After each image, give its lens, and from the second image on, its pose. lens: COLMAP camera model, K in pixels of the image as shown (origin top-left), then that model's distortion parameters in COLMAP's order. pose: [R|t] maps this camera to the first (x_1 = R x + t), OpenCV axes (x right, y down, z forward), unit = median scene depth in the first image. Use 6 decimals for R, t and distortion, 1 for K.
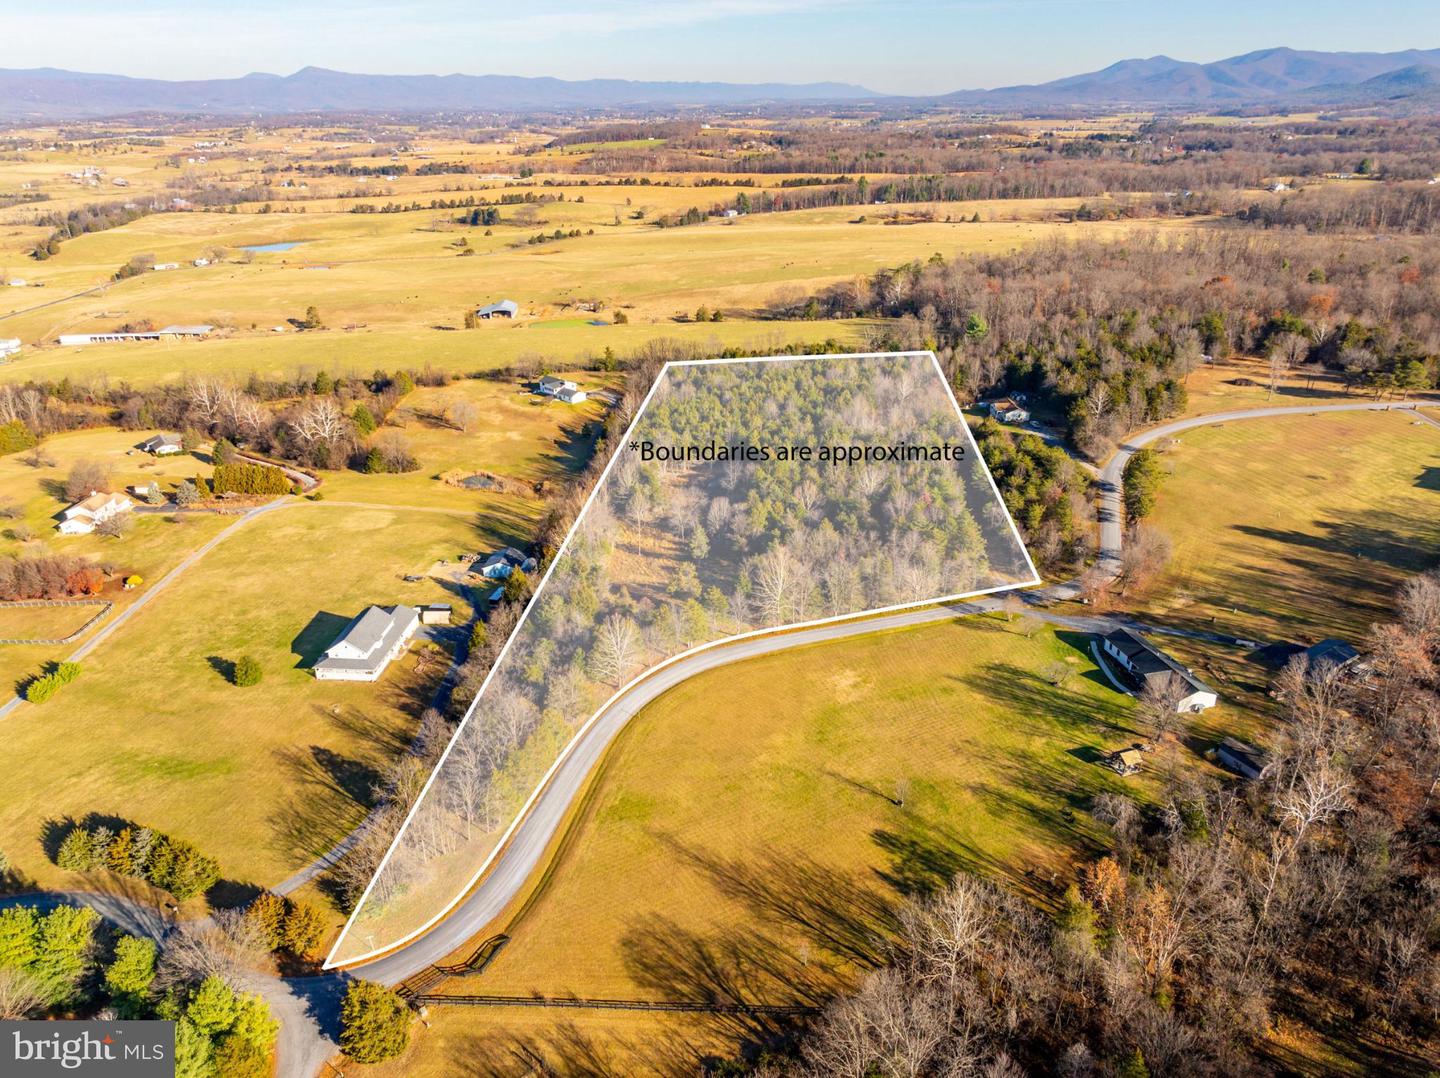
lens RADIAL K [[1005.7, 0, 727.9], [0, 1005.7, 533.4], [0, 0, 1]] dist [-0.021400, 0.013581]
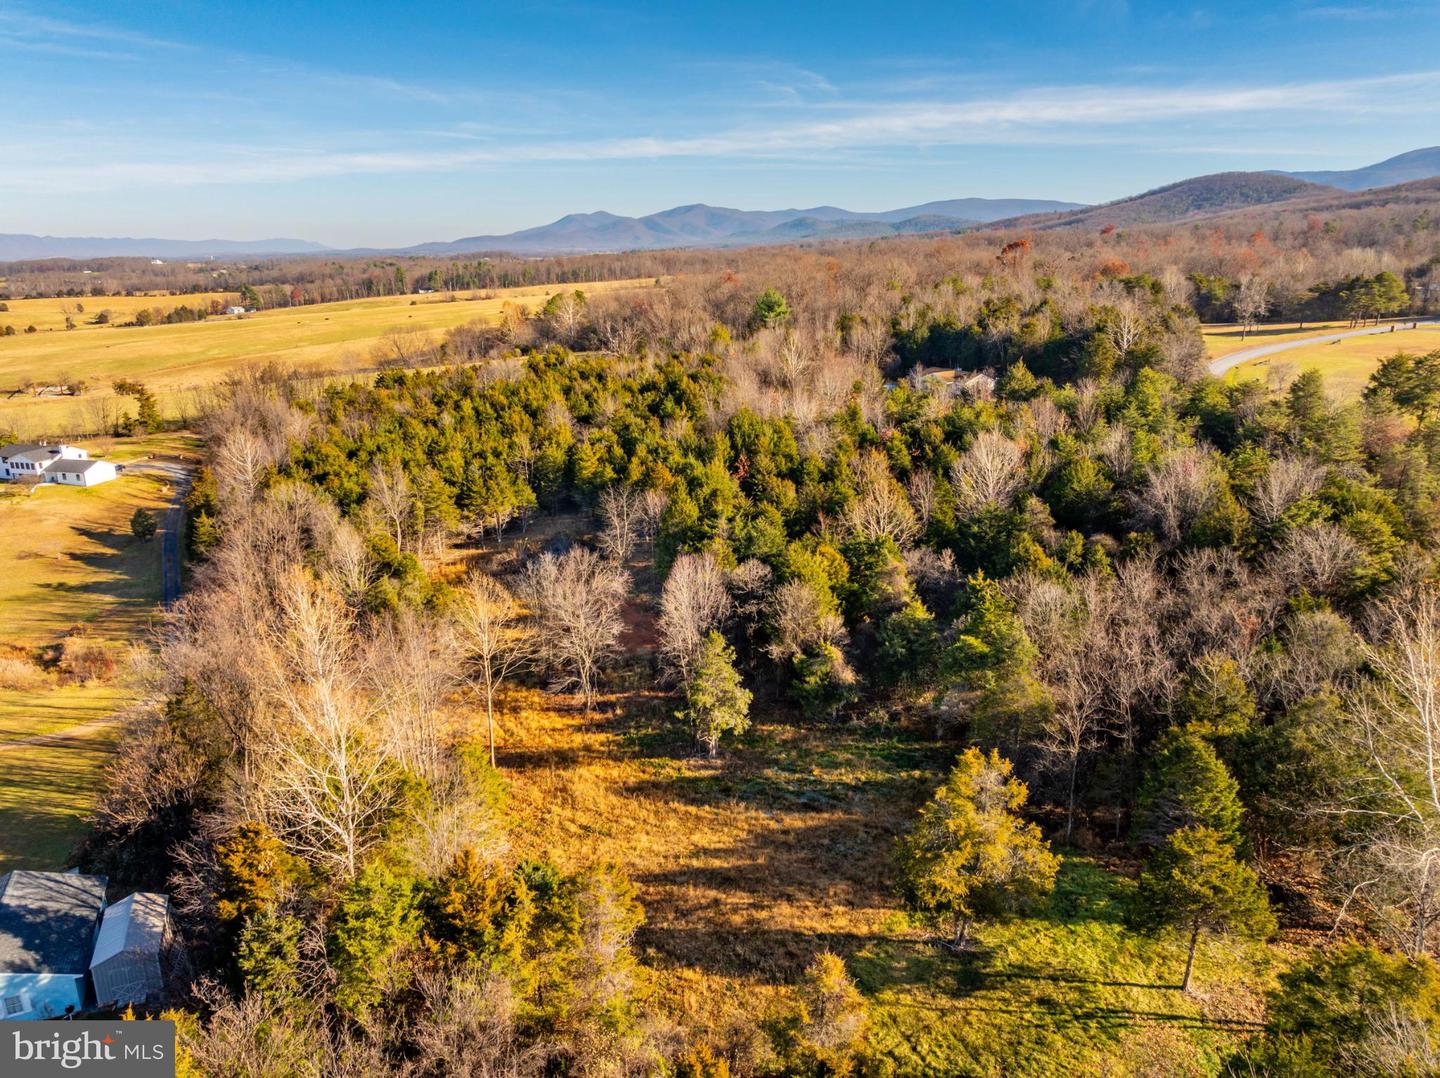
lens RADIAL K [[1005.7, 0, 722.1], [0, 1005.7, 548.9], [0, 0, 1]] dist [-0.021400, 0.013581]
pose [[0.881996, -0.141926, 0.449377, -0.105383], [0.196210, 0.977585, -0.076355, -0.005993], [-0.428467, 0.155517, 0.890073, 0.450361]]
